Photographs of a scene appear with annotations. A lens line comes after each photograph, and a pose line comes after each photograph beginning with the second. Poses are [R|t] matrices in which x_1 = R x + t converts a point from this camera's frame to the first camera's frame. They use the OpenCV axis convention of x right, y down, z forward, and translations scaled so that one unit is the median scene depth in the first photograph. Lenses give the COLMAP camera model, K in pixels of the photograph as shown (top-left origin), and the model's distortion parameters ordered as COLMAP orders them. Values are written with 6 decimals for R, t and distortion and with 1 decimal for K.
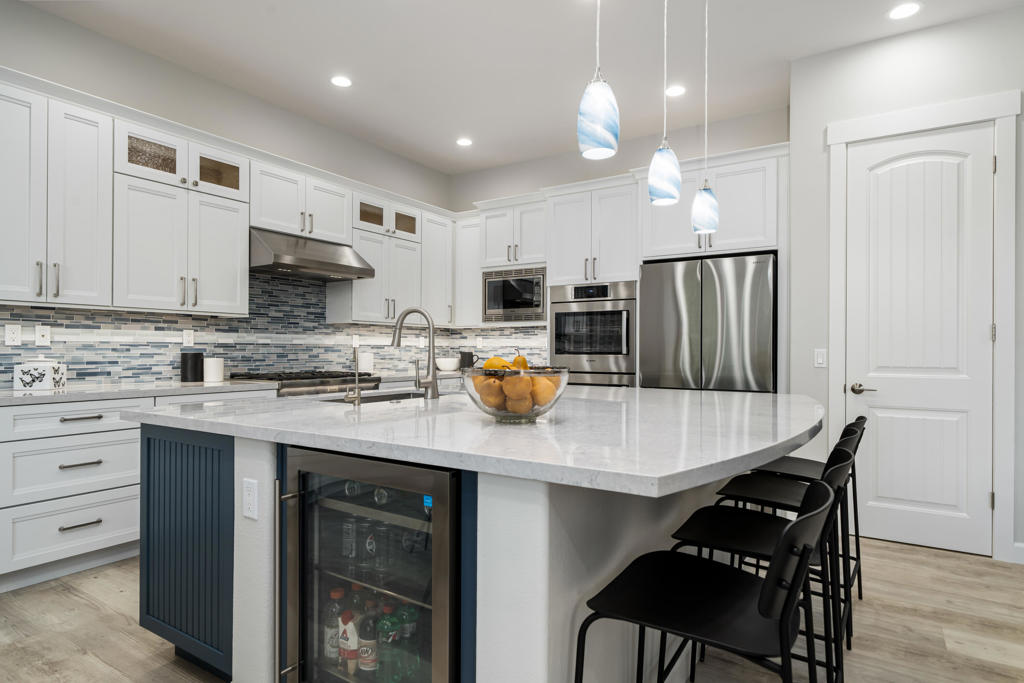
lens RADIAL K [[575.7, 0, 504.8], [0, 575.7, 344.6], [0, 0, 1]] dist [-0.000821, -0.000531]
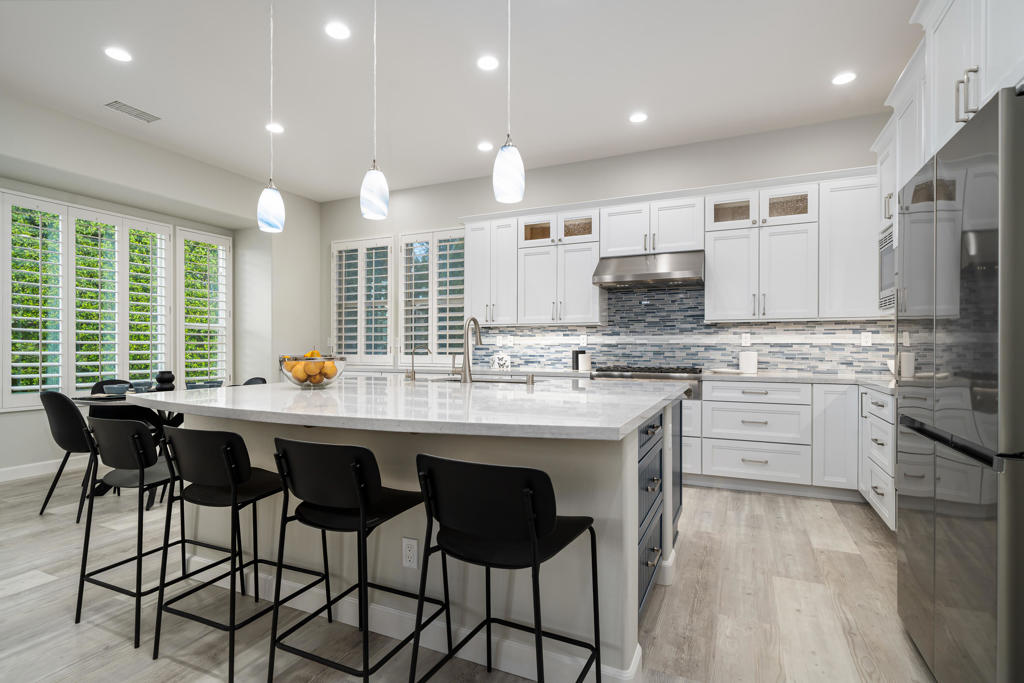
lens RADIAL K [[512.0, 0, 503.0], [0, 512.0, 345.1], [0, 0, 1]] dist [-0.000283, 0.000856]
pose [[0.137309, -0.007718, -0.990498, 0.657405], [0.008110, 0.999945, -0.006667, 0.006821], [0.990495, -0.007117, 0.137364, 0.547100]]
